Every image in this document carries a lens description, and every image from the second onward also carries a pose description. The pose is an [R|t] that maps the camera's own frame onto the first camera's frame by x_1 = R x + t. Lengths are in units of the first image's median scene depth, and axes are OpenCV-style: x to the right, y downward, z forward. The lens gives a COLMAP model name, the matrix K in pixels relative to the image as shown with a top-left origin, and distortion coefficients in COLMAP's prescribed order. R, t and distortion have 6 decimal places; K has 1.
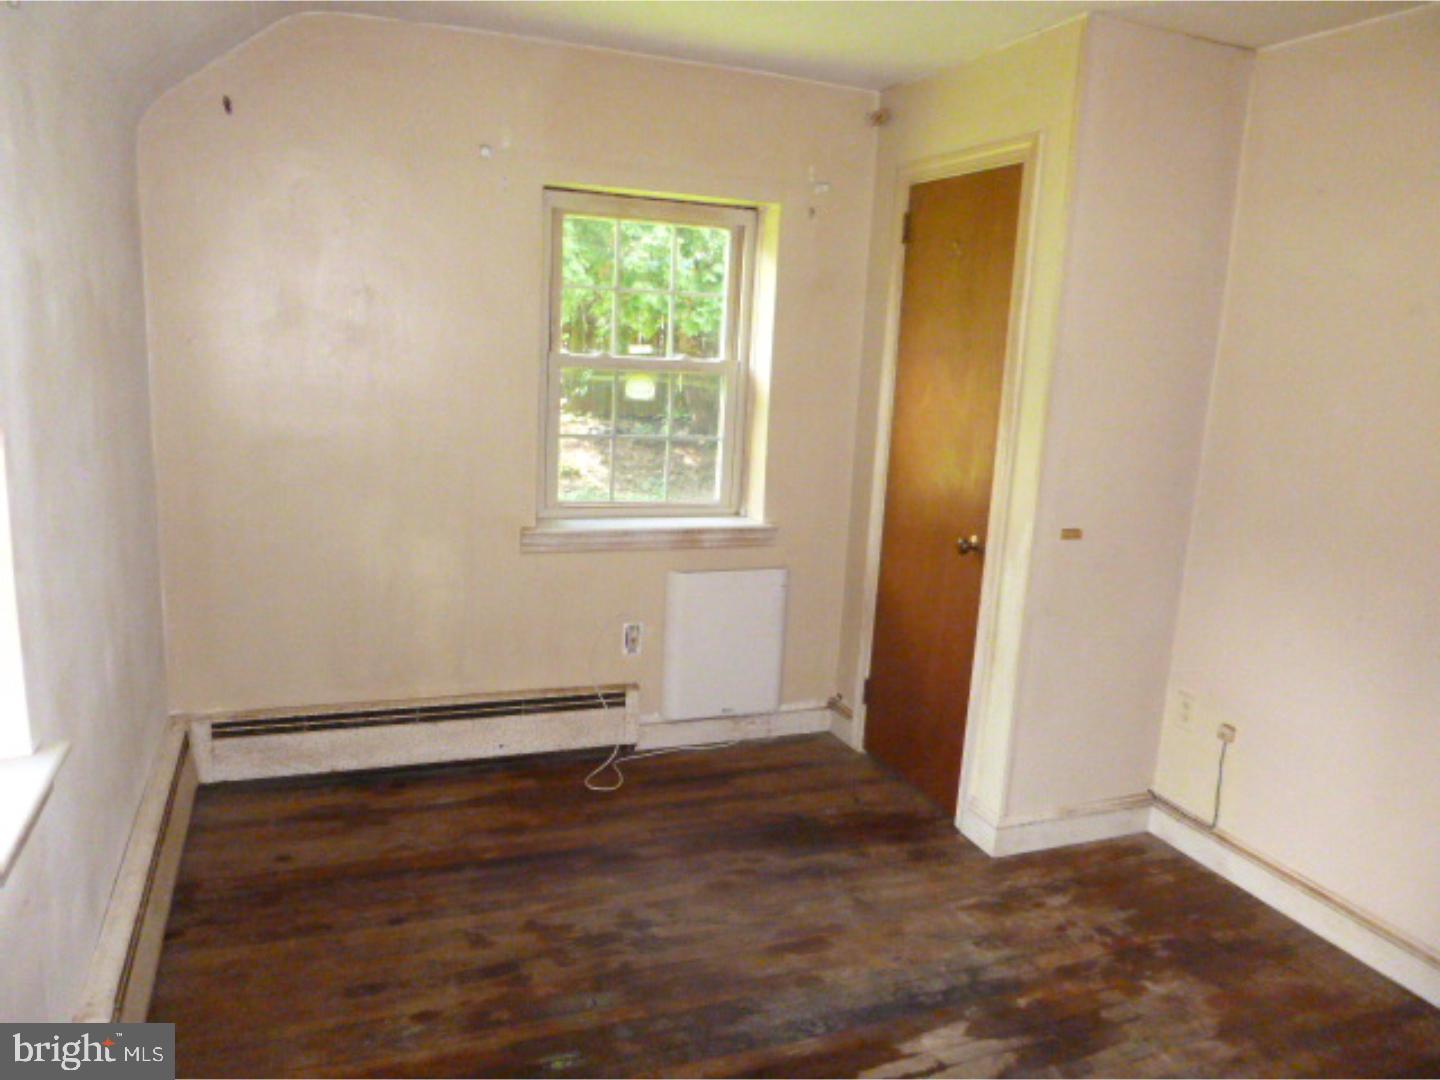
lens RADIAL K [[1033.7, 0, 721.0], [0, 1033.7, 543.5], [0, 0, 1]] dist [-0.040176, -0.008833]
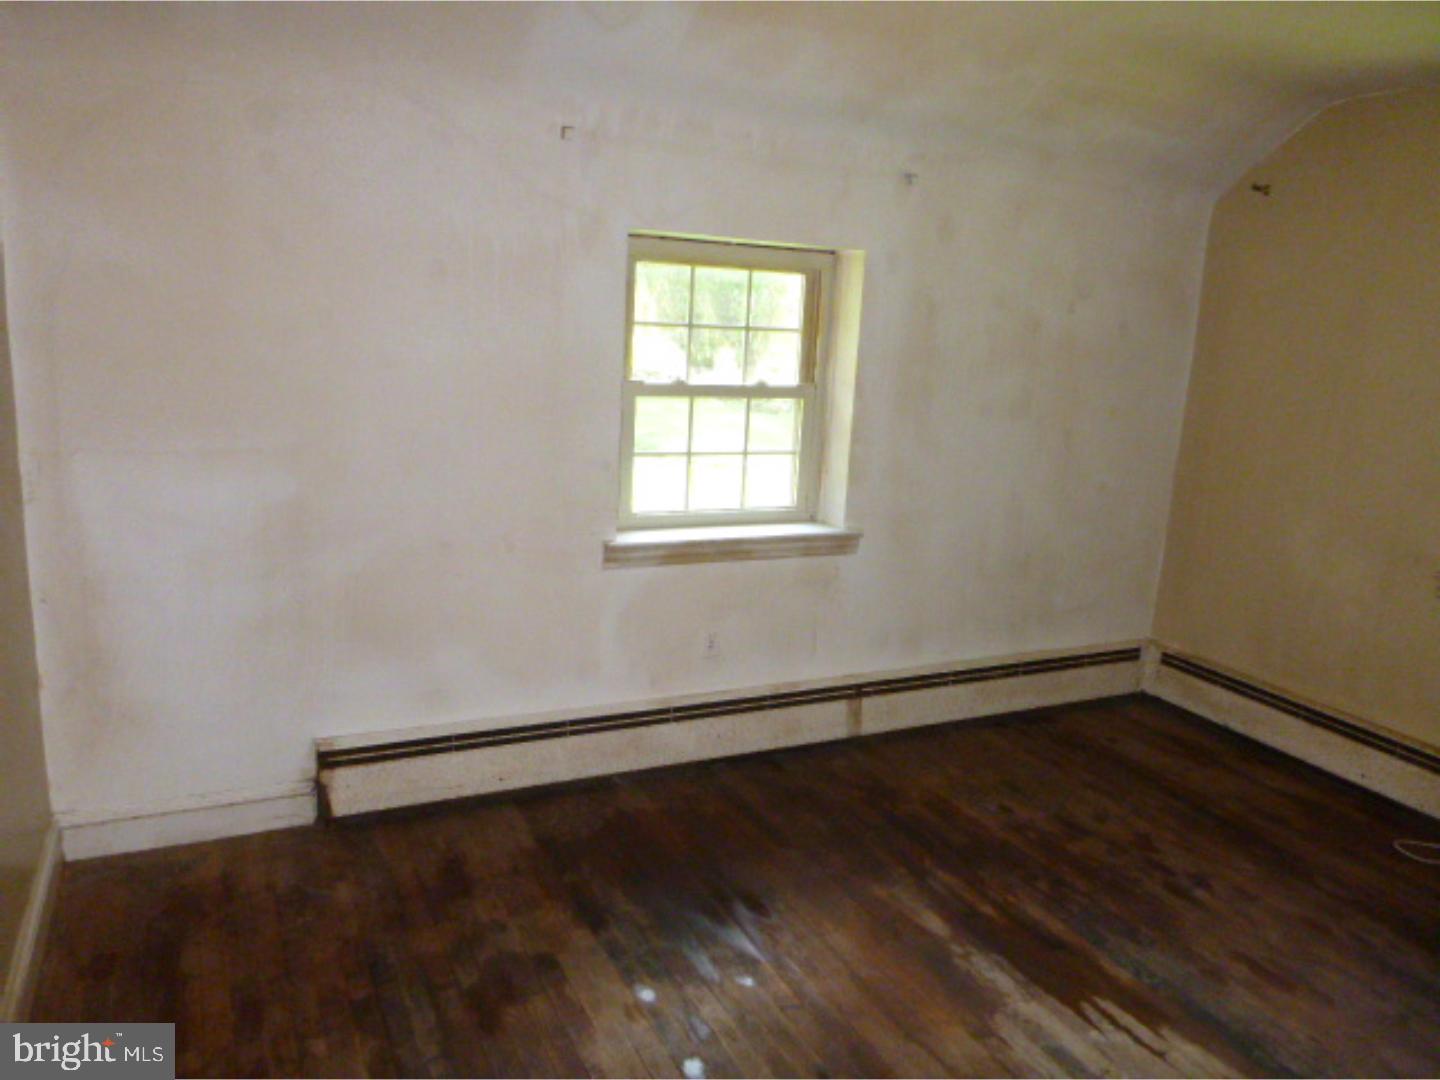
lens RADIAL K [[1033.7, 0, 704.7], [0, 1033.7, 541.6], [0, 0, 1]] dist [-0.040176, -0.008833]
pose [[0.094671, 0.176660, -0.979708, 0.781623], [-0.250122, 0.956781, 0.148356, -0.011500], [0.963575, 0.231002, 0.134766, 0.220227]]
